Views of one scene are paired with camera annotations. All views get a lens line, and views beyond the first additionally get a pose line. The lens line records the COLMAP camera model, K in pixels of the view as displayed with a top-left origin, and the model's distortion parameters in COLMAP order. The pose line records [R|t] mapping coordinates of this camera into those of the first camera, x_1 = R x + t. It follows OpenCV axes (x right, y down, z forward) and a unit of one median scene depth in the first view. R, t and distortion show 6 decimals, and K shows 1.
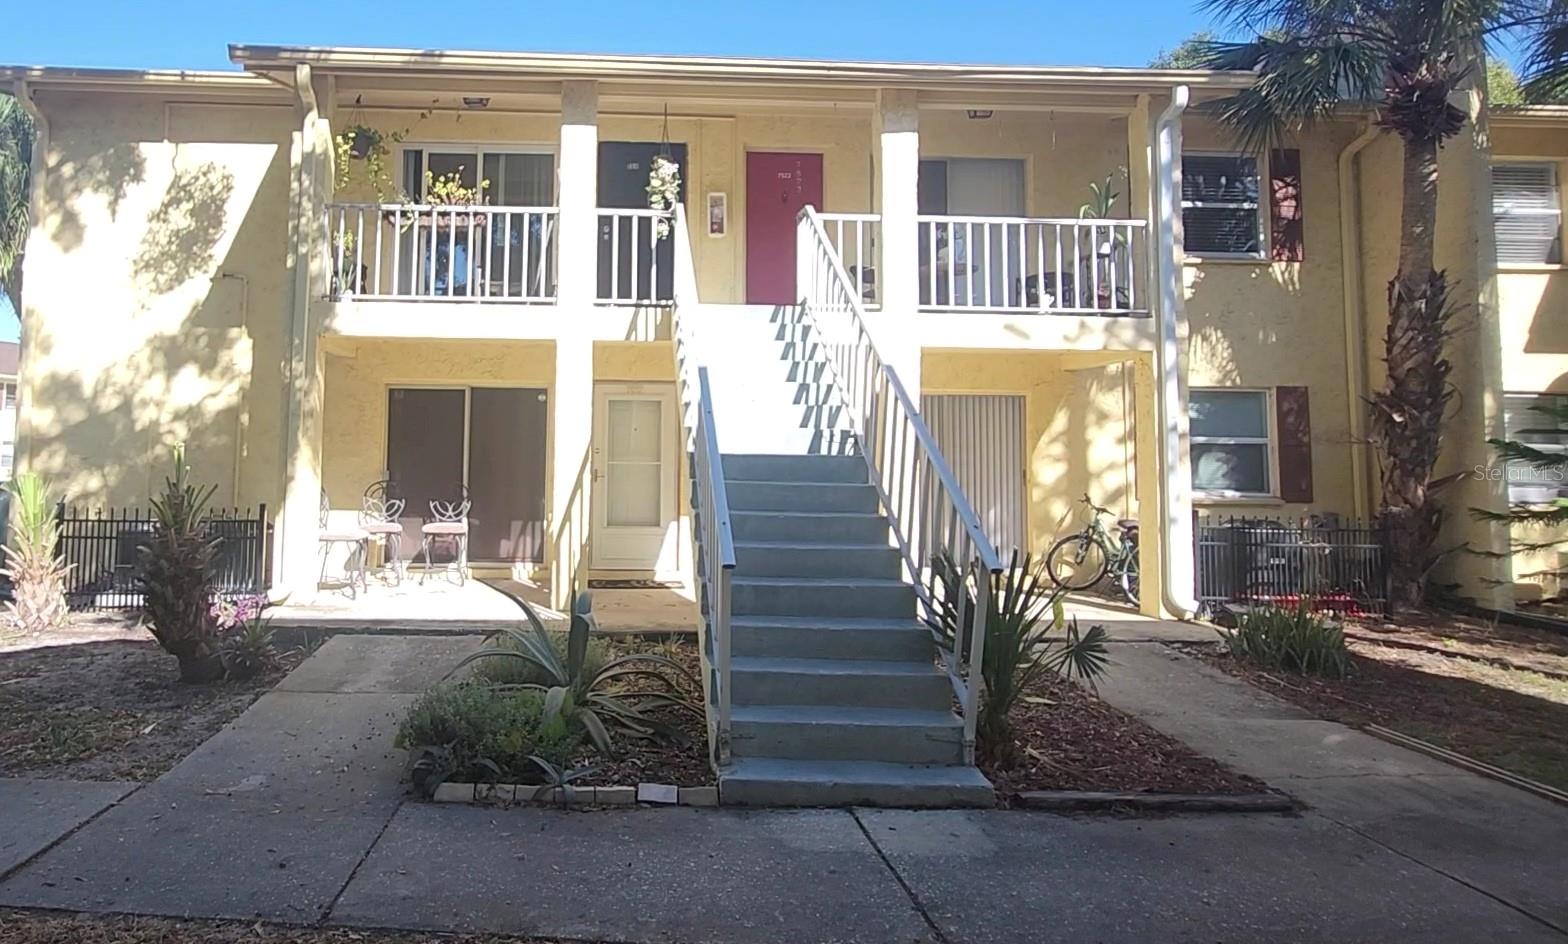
lens RADIAL K [[952.0, 0, 616.4], [0, 952.0, 395.9], [0, 0, 1]] dist [-0.002118, -0.000991]
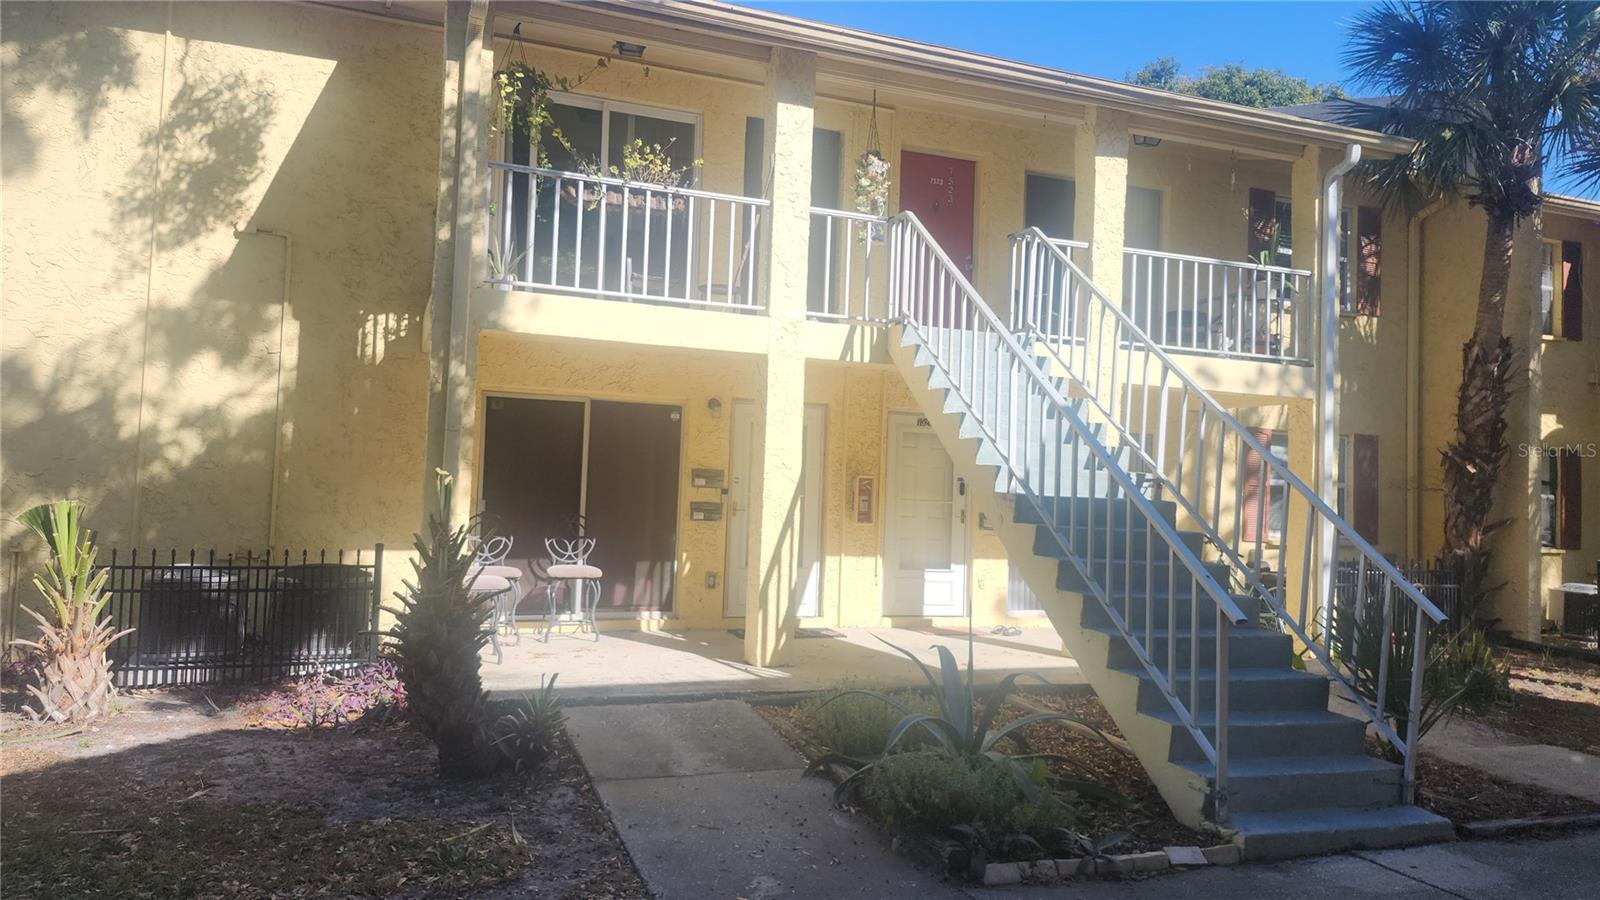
lens RADIAL K [[1124.4, 0, 768.7], [0, 1124.4, 447.5], [0, 0, 1]] dist [0.115424, -0.164914]
pose [[0.939163, 0.031514, 0.342022, -0.390653], [-0.045506, 0.998420, 0.032962, -0.008672], [-0.340443, -0.046520, 0.939114, 0.034276]]
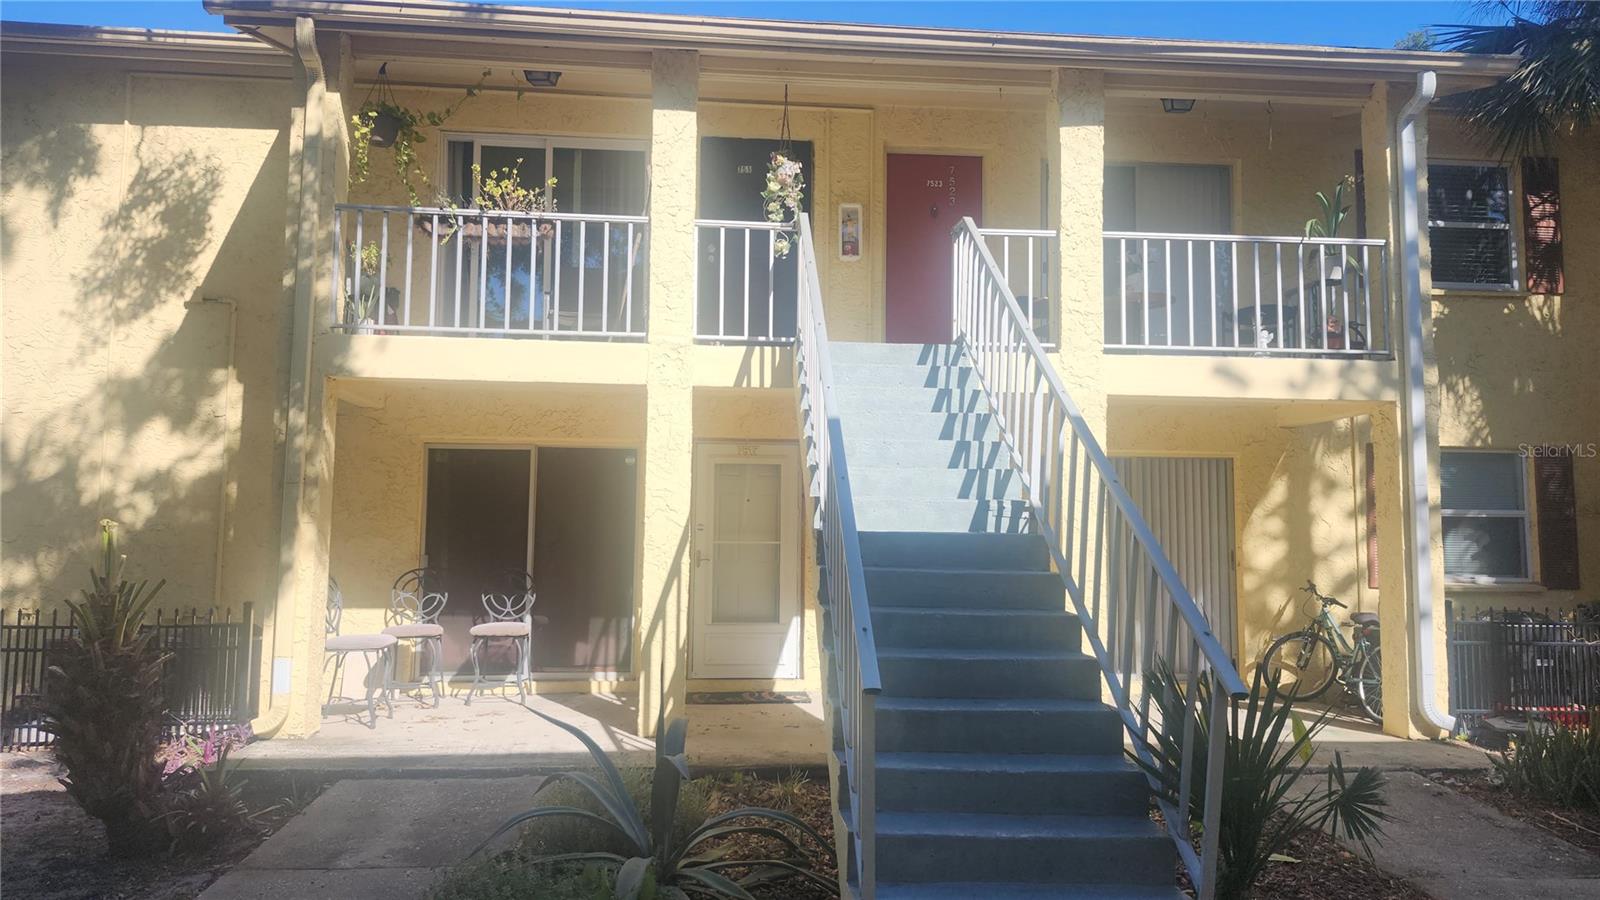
lens RADIAL K [[1106.1, 0, 800.0], [0, 1106.1, 450.0], [0, 0, 1]] dist [0.107985, -0.142025]
pose [[0.998026, 0.000586, 0.062799, 0.005452], [0.000060, 0.999947, -0.010285, 0.002819], [-0.062801, 0.010268, 0.997973, 0.084304]]
